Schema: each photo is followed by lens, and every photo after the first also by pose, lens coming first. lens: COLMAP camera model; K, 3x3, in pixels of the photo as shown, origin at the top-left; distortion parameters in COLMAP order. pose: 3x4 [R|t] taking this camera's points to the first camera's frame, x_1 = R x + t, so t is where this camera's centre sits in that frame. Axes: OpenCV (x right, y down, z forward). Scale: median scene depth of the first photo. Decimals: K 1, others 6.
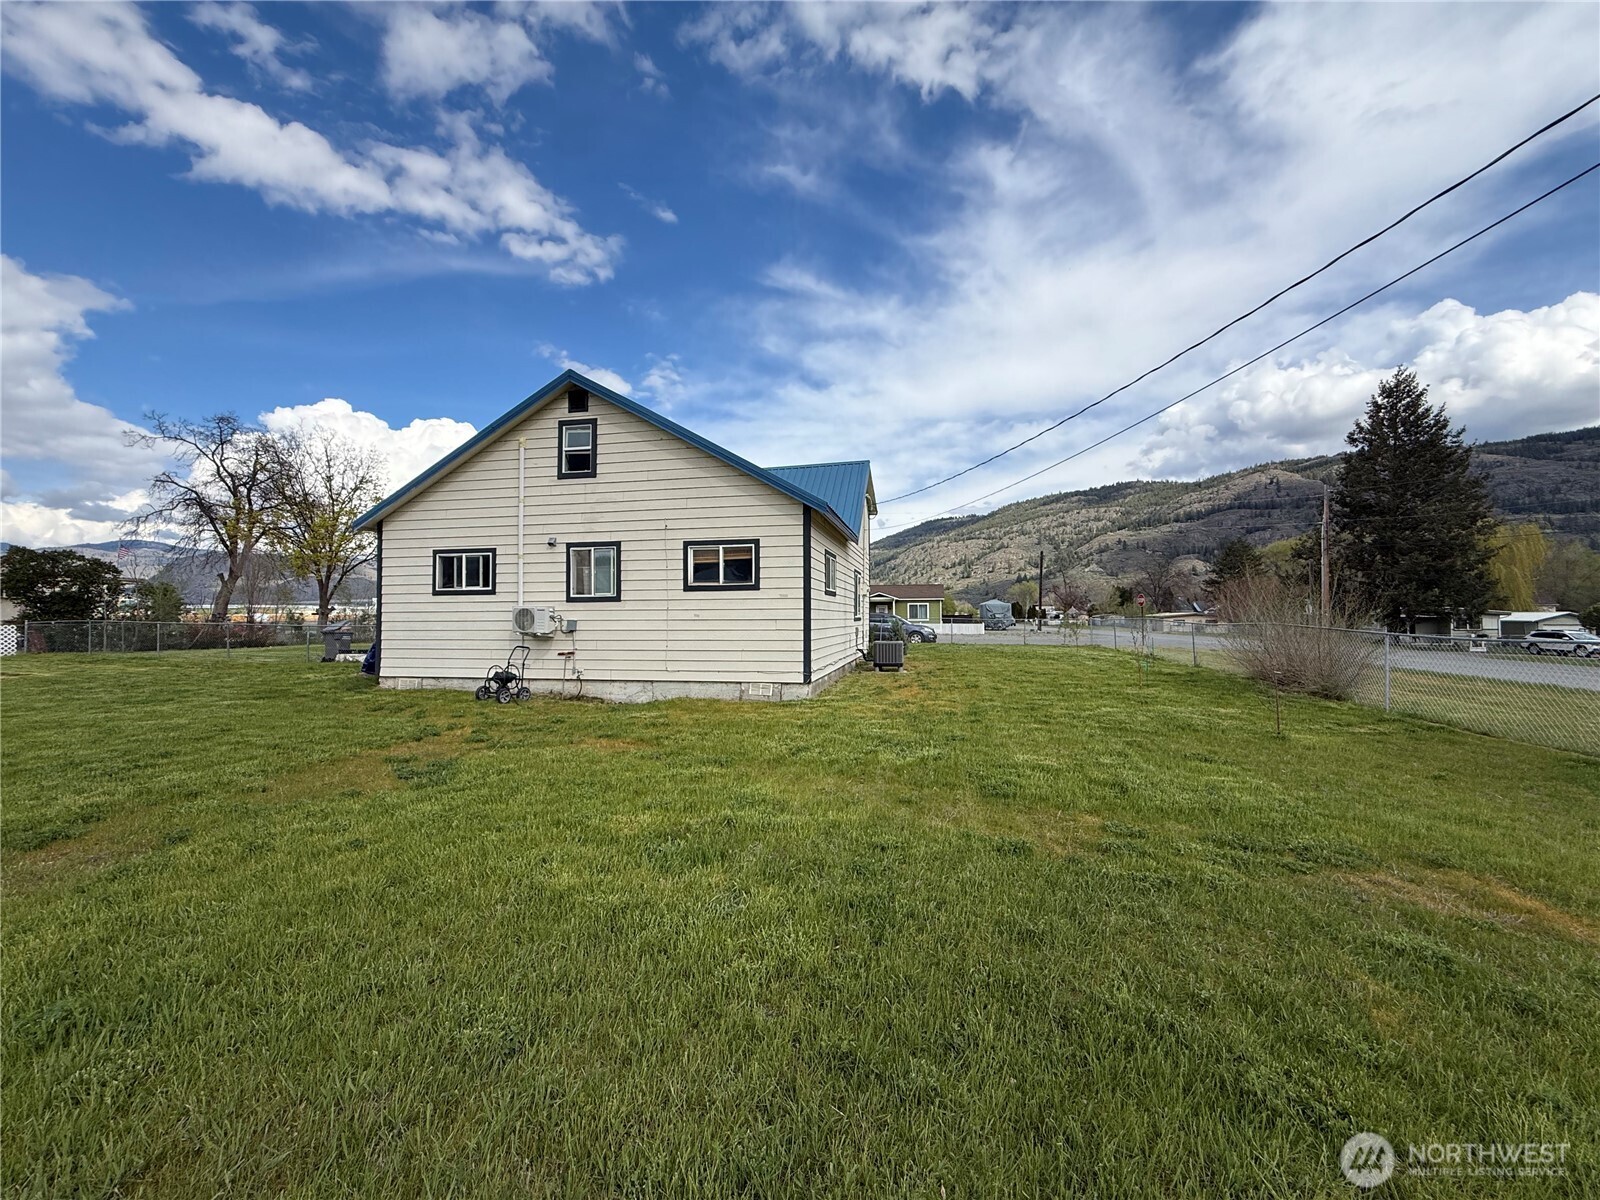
lens RADIAL K [[632.9, 0, 800.0], [0, 632.9, 600.0], [0, 0, 1]] dist [0.001678, 0.000276]
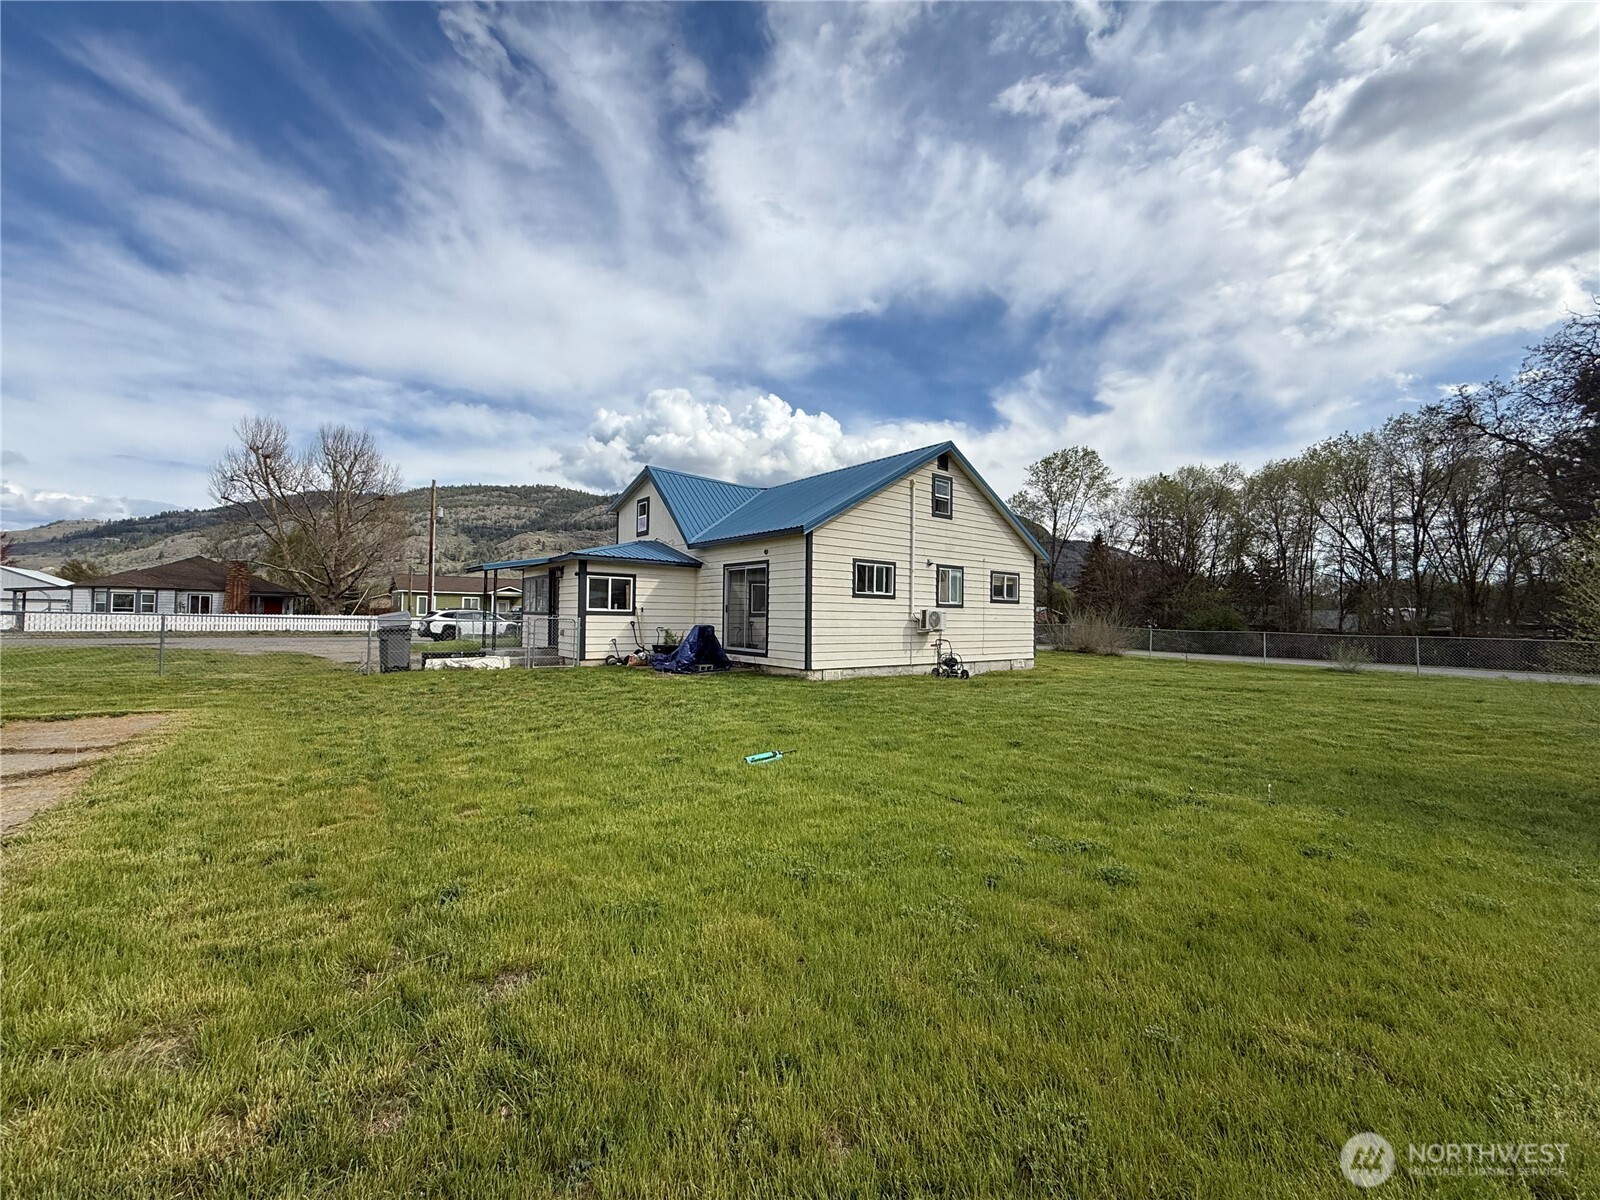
lens RADIAL K [[635.8, 0, 798.4], [0, 635.8, 670.2], [0, 0, 1]] dist [0.001446, -0.000036]
pose [[0.646122, -0.047283, 0.761768, -0.559793], [-0.037970, 0.994852, 0.093957, 0.007148], [-0.762289, -0.089632, 0.641001, 0.113716]]
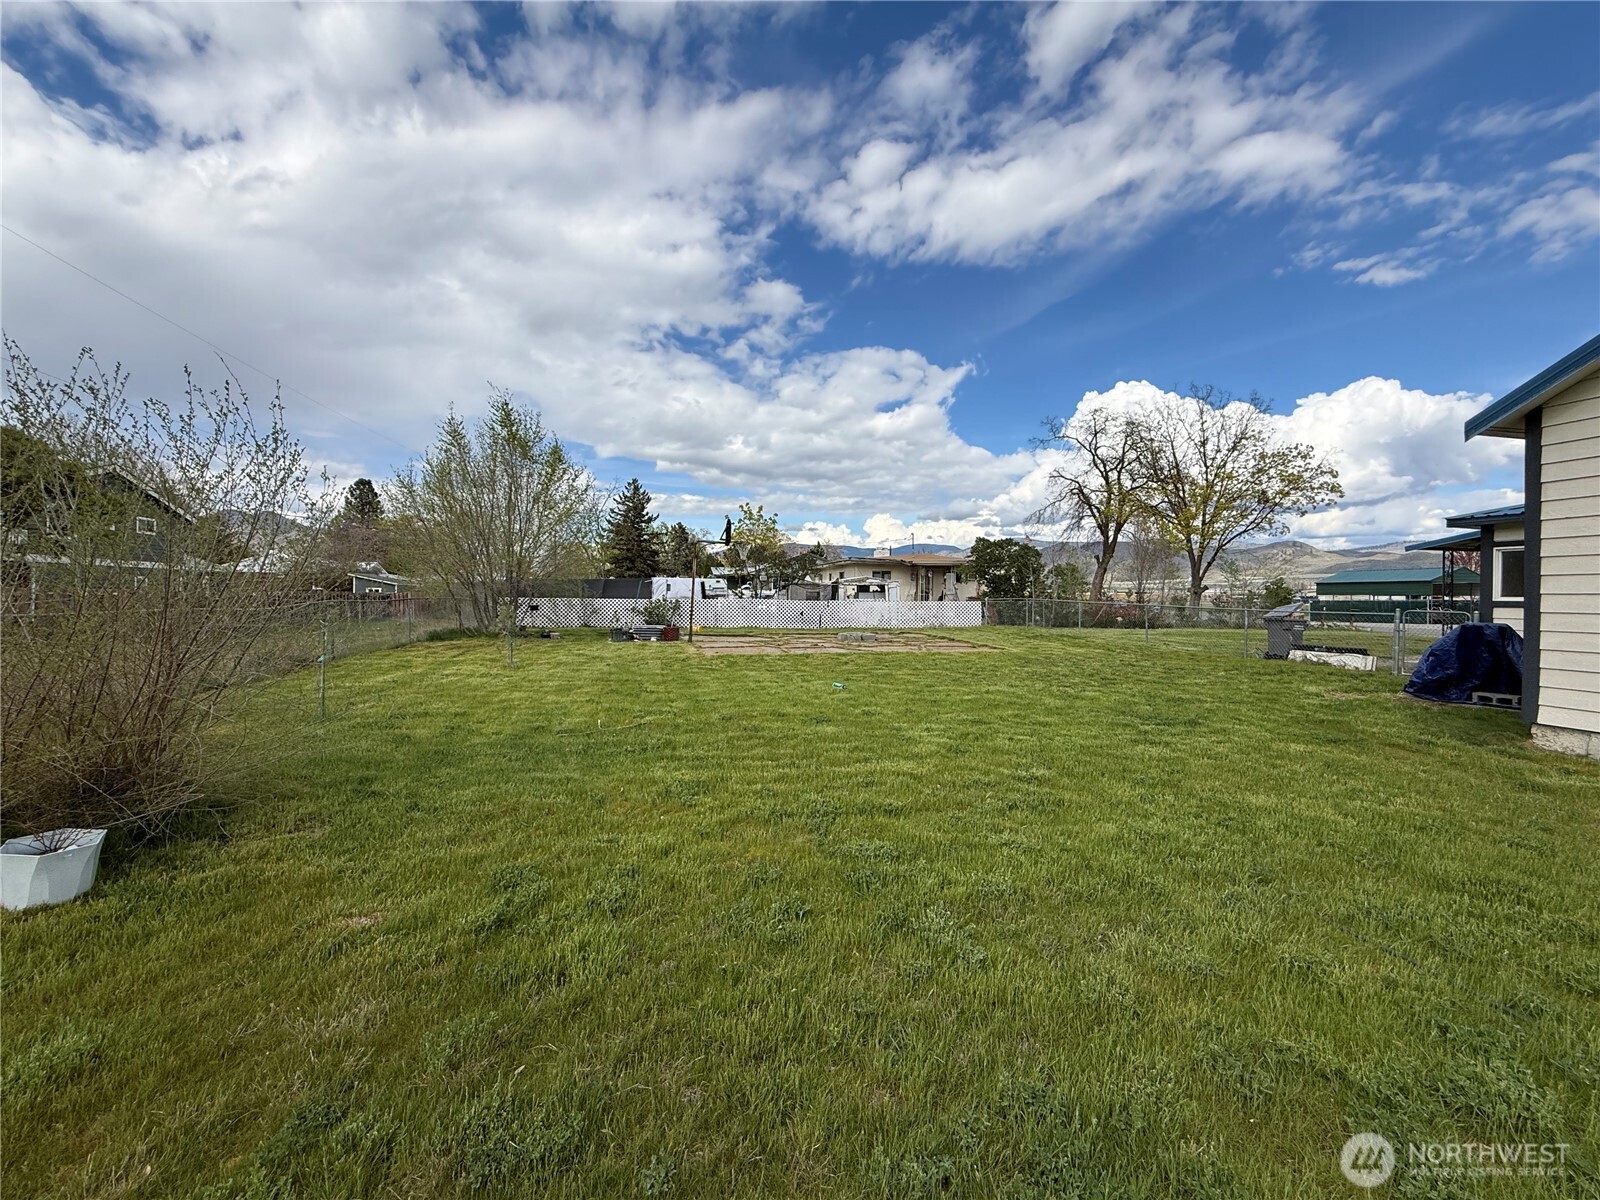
lens RADIAL K [[632.9, 0, 800.0], [0, 632.9, 600.0], [0, 0, 1]] dist [0.001678, 0.000276]
pose [[0.425924, 0.017677, -0.904586, -0.173628], [0.009870, 0.999659, 0.024182, 0.002690], [0.904705, -0.019228, 0.425604, 0.100983]]
